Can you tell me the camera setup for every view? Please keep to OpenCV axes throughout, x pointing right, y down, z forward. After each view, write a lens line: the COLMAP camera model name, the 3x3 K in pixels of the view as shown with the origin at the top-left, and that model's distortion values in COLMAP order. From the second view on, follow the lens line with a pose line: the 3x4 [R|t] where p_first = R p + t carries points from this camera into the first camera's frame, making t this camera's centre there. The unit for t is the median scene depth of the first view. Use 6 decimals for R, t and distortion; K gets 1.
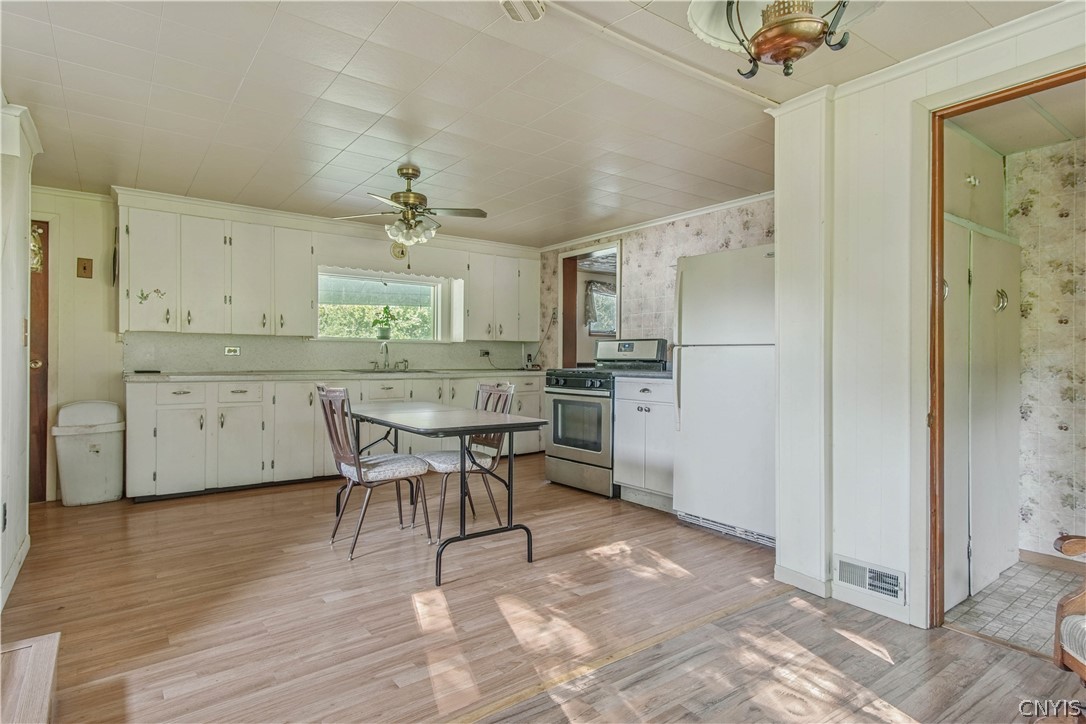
lens RADIAL K [[586.2, 0, 550.5], [0, 586.2, 358.2], [0, 0, 1]] dist [0.008840, 0.000503]
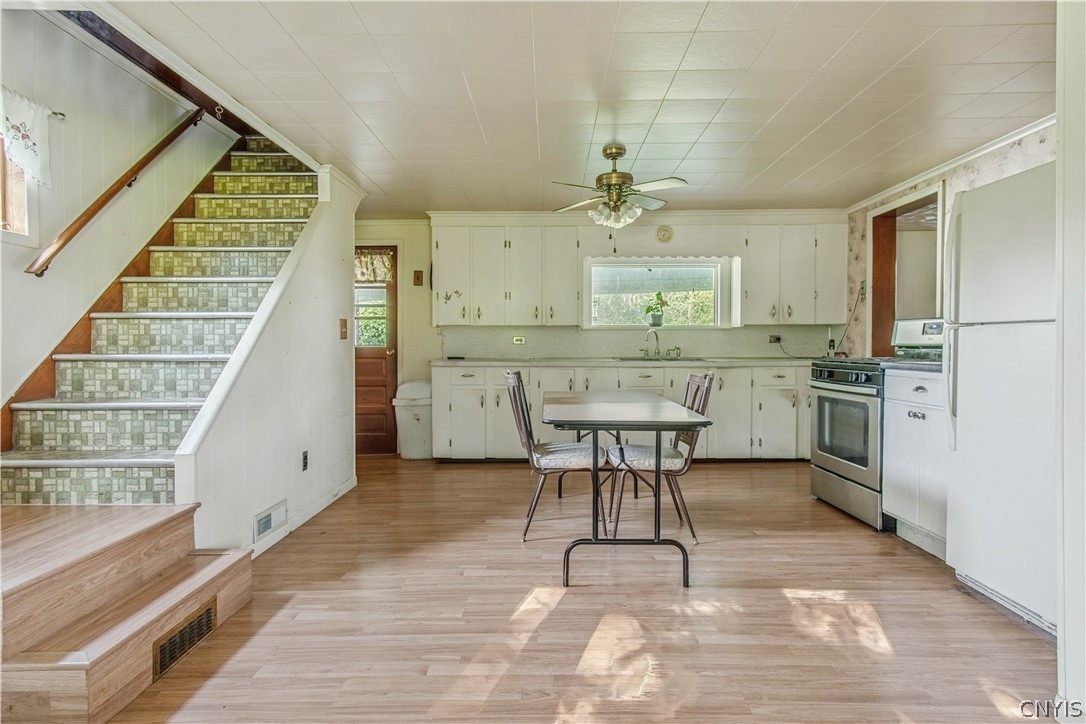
lens RADIAL K [[586.2, 0, 539.4], [0, 586.2, 352.0], [0, 0, 1]] dist [0.008840, 0.000503]
pose [[0.787996, 0.000005, -0.615680, 0.223888], [0.006523, 0.999944, 0.008357, 0.001319], [0.615646, -0.010601, 0.787952, 0.146916]]
